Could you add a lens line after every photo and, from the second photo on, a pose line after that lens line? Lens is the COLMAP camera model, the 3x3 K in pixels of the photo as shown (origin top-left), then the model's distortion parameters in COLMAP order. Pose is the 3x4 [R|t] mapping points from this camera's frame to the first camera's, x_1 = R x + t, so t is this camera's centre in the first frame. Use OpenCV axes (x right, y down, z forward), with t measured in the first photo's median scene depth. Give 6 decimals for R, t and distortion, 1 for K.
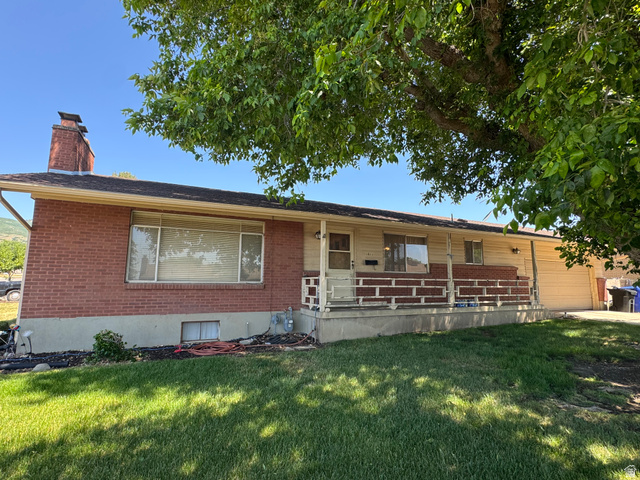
lens RADIAL K [[254.3, 0, 325.8], [0, 254.3, 241.7], [0, 0, 1]] dist [-0.000365, -0.000048]
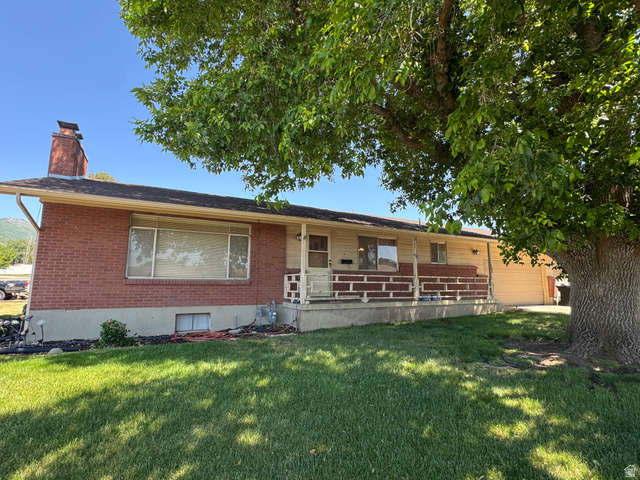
lens RADIAL K [[255.9, 0, 320.0], [0, 255.9, 240.0], [0, 0, 1]] dist [-0.000353, -0.000016]
pose [[0.998432, 0.004923, 0.055760, -0.001588], [-0.004046, 0.999867, -0.015815, 0.006432], [-0.055830, 0.015564, 0.998319, -0.144825]]
